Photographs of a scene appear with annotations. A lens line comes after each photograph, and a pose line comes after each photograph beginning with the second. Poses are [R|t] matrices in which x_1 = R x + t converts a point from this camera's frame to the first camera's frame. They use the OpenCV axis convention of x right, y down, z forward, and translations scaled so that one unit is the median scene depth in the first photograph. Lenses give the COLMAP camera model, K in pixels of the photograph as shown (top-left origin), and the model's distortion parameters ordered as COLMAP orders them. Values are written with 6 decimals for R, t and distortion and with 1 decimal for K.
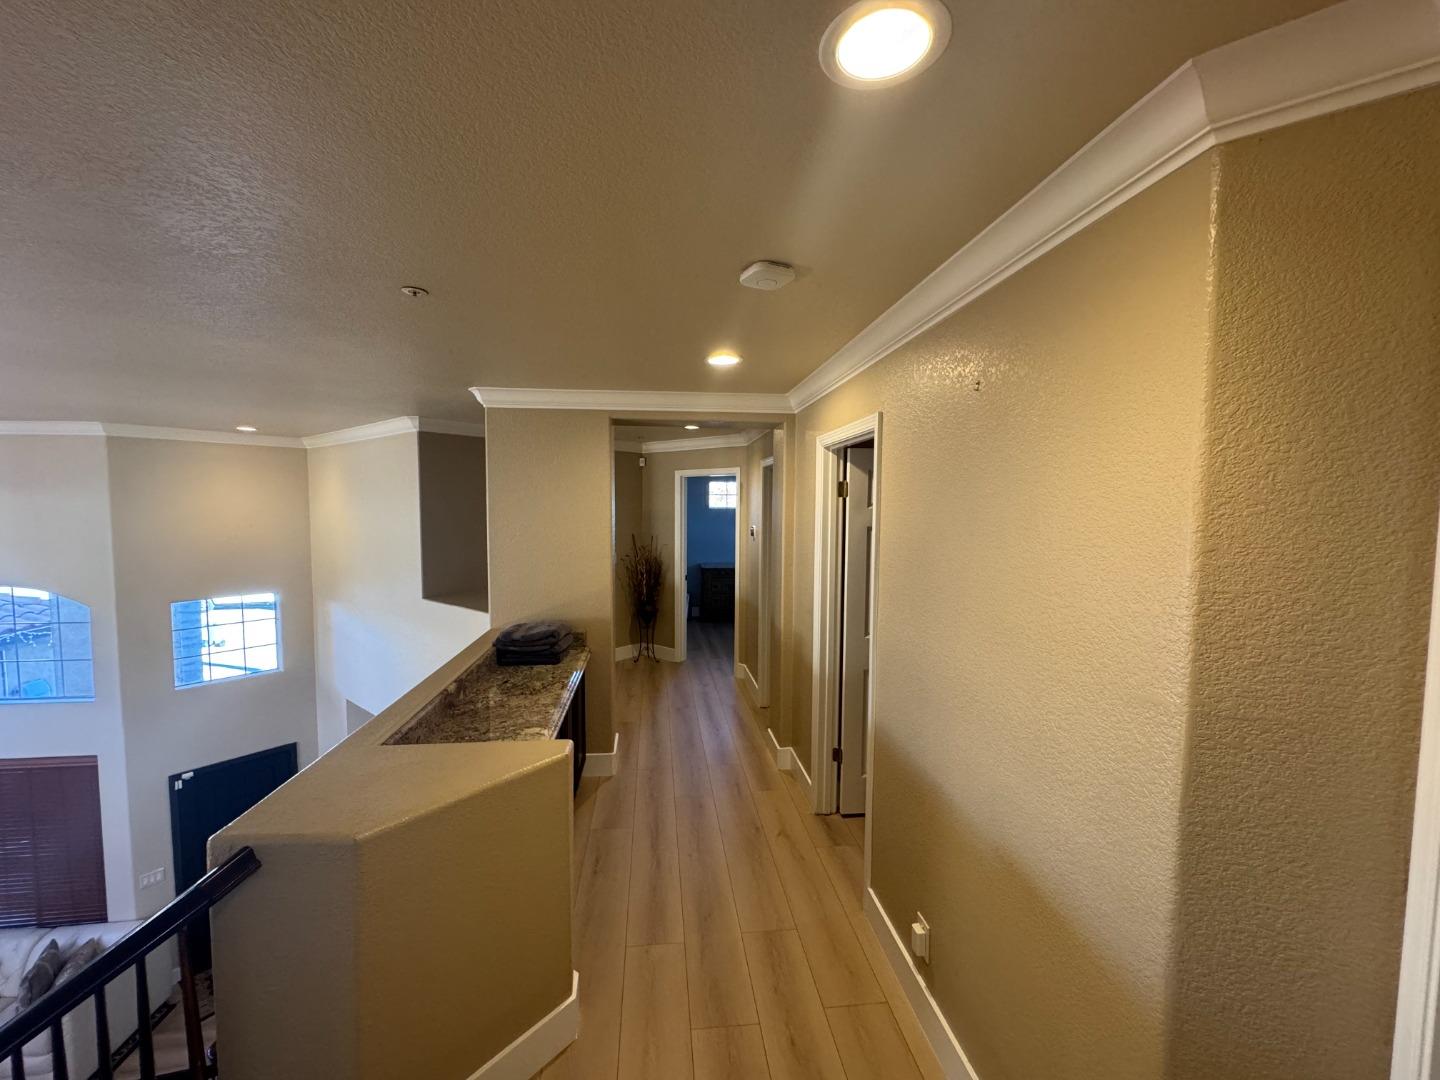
lens RADIAL K [[572.0, 0, 725.3], [0, 572.0, 541.0], [0, 0, 1]] dist [-0.002164, -0.000100]
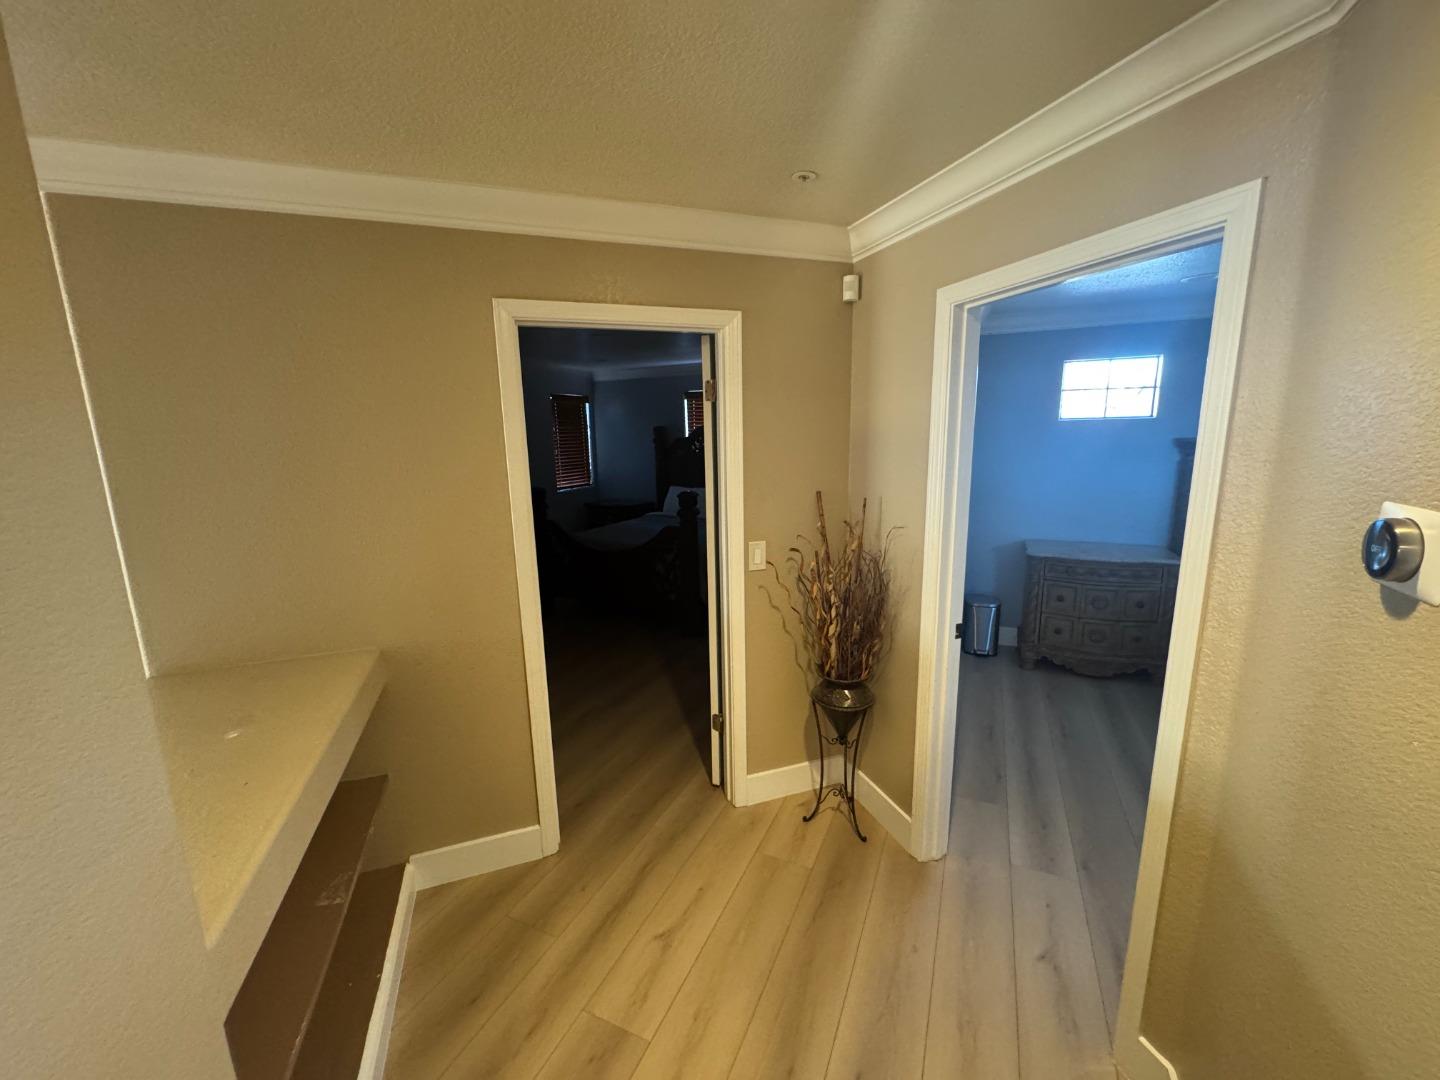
lens RADIAL K [[576.2, 0, 720.0], [0, 576.2, 540.0], [0, 0, 1]] dist [-0.000483, -0.000039]
pose [[0.851873, 0.077449, -0.517991, -0.017565], [-0.005504, 0.990275, 0.139014, -0.032689], [0.523720, -0.115571, 0.844015, 0.647311]]
